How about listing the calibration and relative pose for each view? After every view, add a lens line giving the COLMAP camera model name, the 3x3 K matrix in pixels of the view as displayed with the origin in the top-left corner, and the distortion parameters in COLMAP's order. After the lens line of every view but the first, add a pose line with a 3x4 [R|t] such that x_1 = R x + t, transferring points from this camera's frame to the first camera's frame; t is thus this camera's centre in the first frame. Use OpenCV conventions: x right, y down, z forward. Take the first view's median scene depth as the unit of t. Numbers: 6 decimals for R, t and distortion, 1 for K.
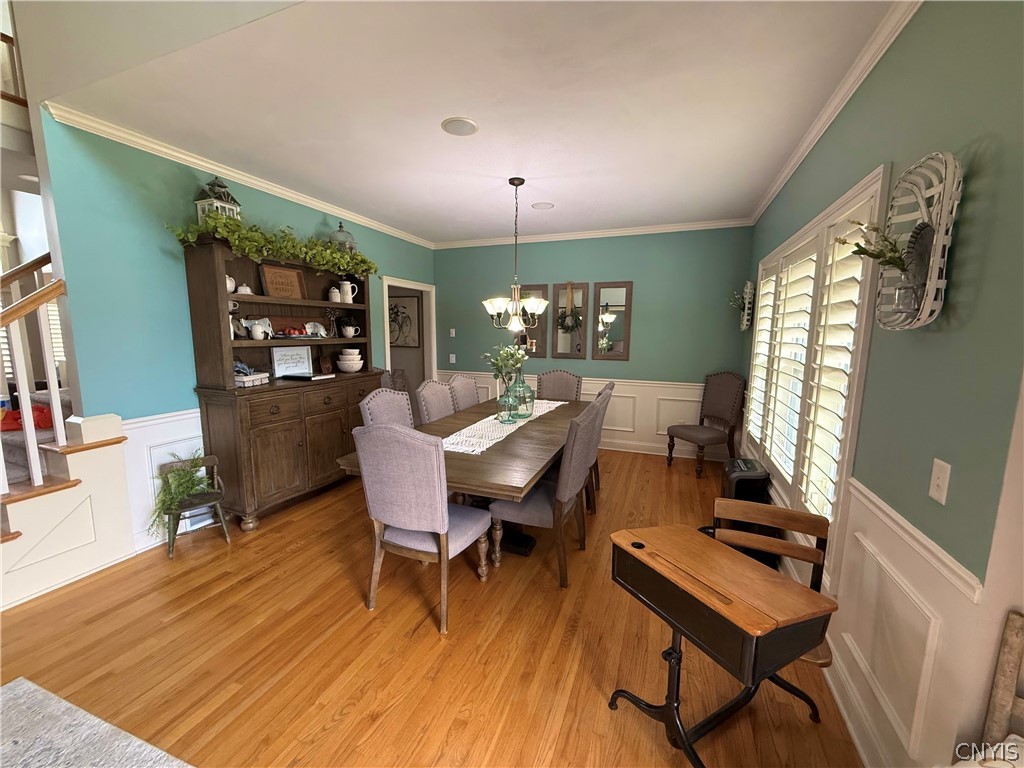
lens RADIAL K [[406.2, 0, 514.0], [0, 406.2, 384.5], [0, 0, 1]] dist [0.001310, -0.000678]
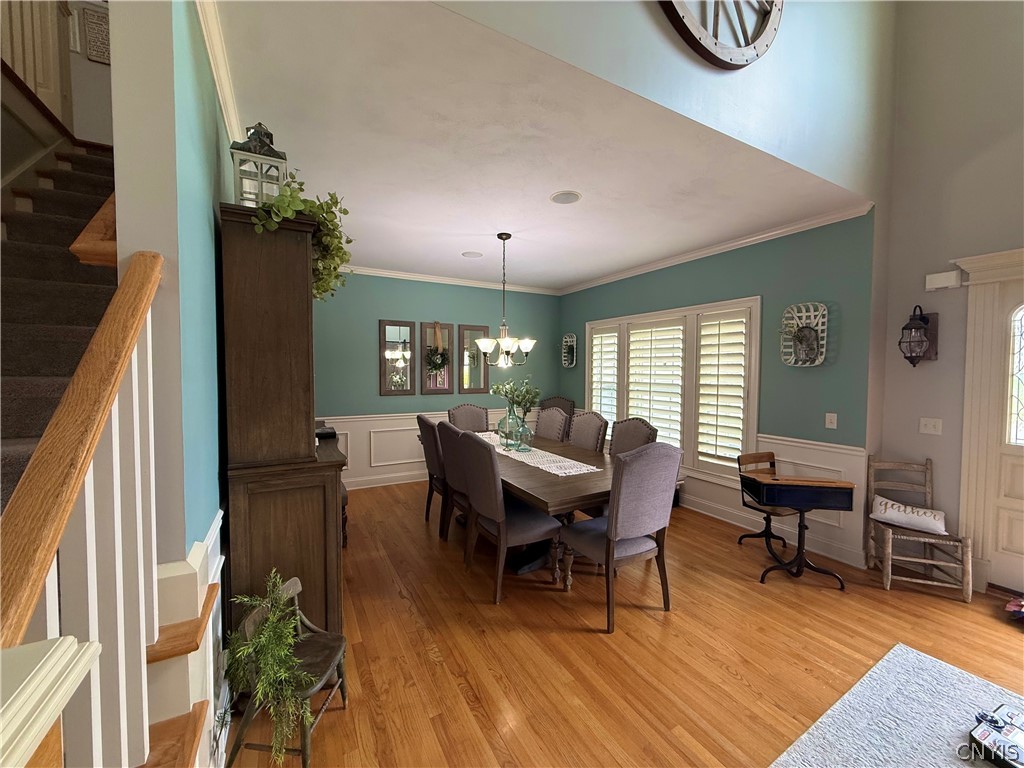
lens RADIAL K [[406.2, 0, 512.4], [0, 406.2, 383.9], [0, 0, 1]] dist [0.001310, -0.000678]
pose [[0.639480, -0.033488, 0.768078, -0.846203], [0.104857, 0.993514, -0.043984, -0.039900], [-0.761624, 0.108665, 0.638844, 0.300152]]
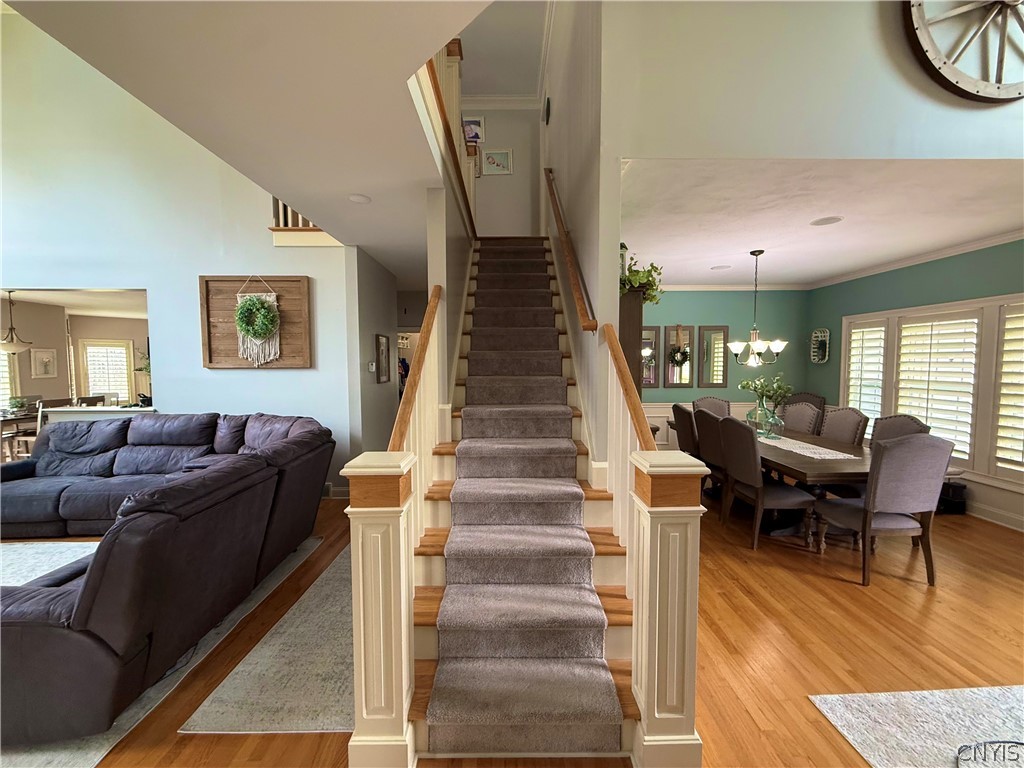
lens RADIAL K [[406.2, 0, 512.8], [0, 406.2, 384.7], [0, 0, 1]] dist [0.001310, -0.000678]
pose [[0.926815, -0.034873, 0.373894, -1.200678], [0.063494, 0.995896, -0.064501, -0.042547], [-0.370110, 0.083520, 0.925226, 0.117019]]
